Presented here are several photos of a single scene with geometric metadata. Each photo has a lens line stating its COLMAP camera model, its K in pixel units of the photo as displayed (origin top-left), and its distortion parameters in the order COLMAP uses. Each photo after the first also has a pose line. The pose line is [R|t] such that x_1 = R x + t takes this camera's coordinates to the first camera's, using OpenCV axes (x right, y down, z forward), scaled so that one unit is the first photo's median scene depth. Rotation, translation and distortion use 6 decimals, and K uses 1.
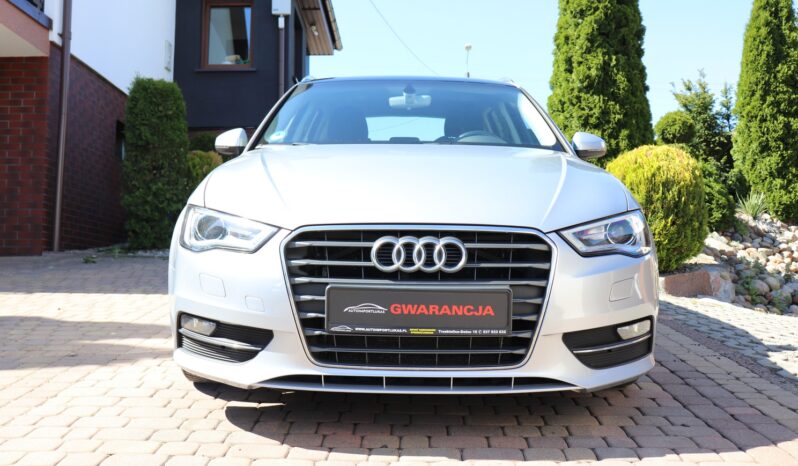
lens RADIAL K [[792.7, 0, 394.0], [0, 792.7, 233.2], [0, 0, 1]] dist [-0.022590, 0.000000]
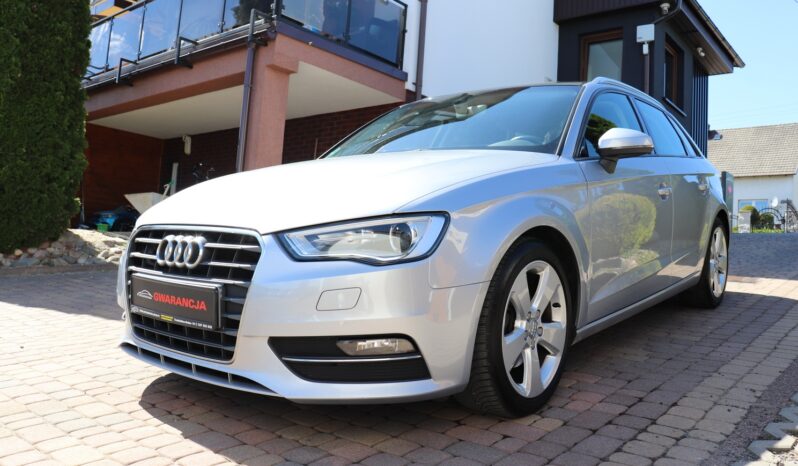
lens RADIAL K [[668.5, 0, 396.9], [0, 668.5, 234.4], [0, 0, 1]] dist [-0.109001, 0.036093]
pose [[0.764131, 0.021137, -0.644715, 0.859935], [-0.028208, 0.999602, -0.000661, -0.004718], [0.644444, 0.018691, 0.764423, 0.468763]]
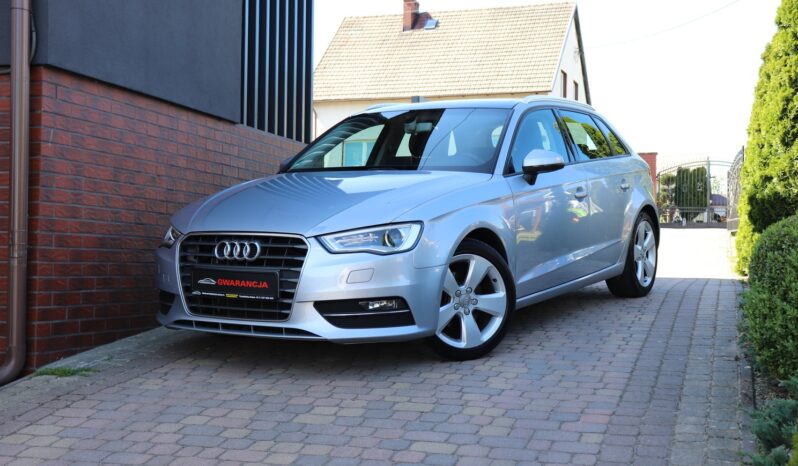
lens RADIAL K [[1132.6, 0, 401.9], [0, 1132.6, 233.7], [0, 0, 1]] dist [0.053848, 0.000000]
pose [[0.851317, 0.009905, -0.524558, 1.525117], [-0.010505, 0.999943, 0.001832, -0.013993], [0.524546, 0.003950, 0.851373, -0.807289]]
